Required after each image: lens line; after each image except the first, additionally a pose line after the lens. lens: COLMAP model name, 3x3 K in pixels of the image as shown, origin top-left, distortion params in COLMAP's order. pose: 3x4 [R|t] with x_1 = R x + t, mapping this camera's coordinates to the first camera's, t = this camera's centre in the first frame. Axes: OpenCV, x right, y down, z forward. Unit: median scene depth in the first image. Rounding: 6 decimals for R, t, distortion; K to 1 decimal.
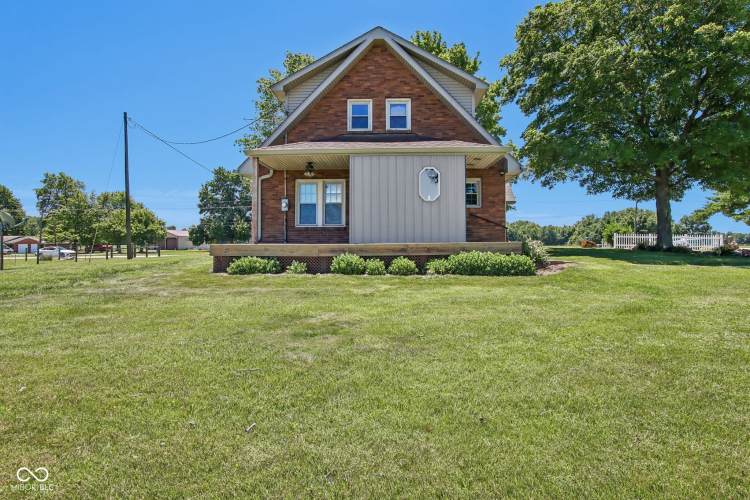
lens RADIAL K [[405.6, 0, 375.0], [0, 405.6, 250.0], [0, 0, 1]] dist [-0.022242, -0.000380]
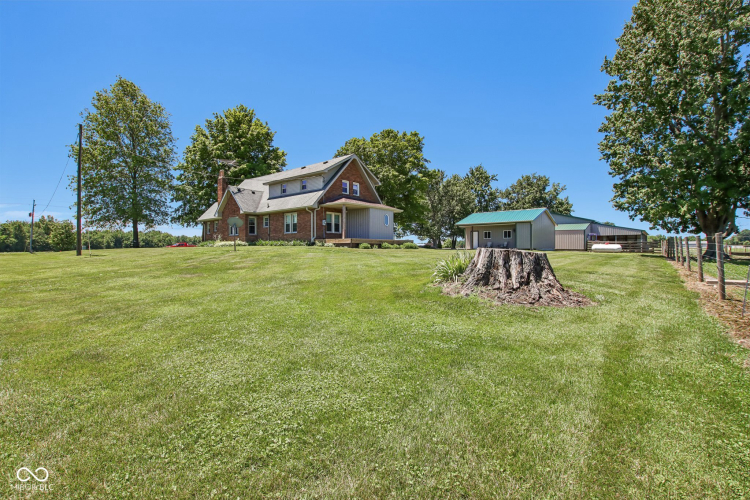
lens RADIAL K [[355.2, 0, 376.8], [0, 355.2, 250.9], [0, 0, 1]] dist [-0.033278, 0.001342]
pose [[0.616228, -0.001794, 0.787566, -1.584510], [0.022066, 0.999644, -0.014988, 0.079998], [-0.787259, 0.026614, 0.616048, -0.433775]]
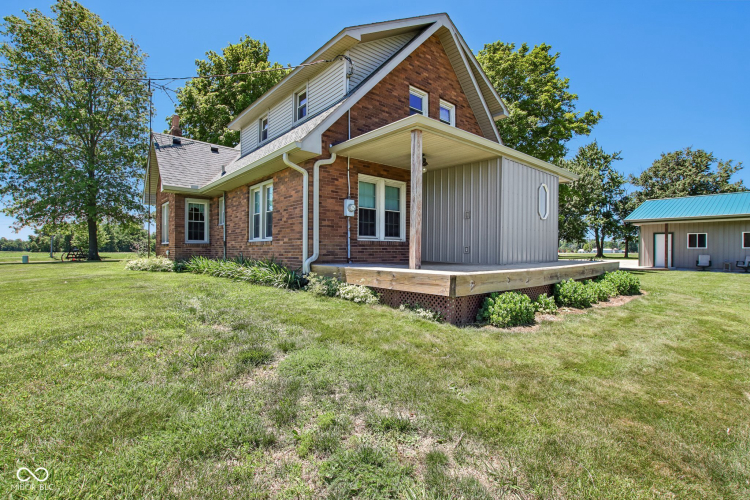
lens RADIAL K [[355.2, 0, 376.8], [0, 355.2, 250.9], [0, 0, 1]] dist [-0.033278, 0.001342]
pose [[0.749964, 0.004966, 0.661460, -0.581933], [0.010959, 0.999741, -0.019930, -0.026441], [-0.661388, 0.022196, 0.749716, 0.519840]]
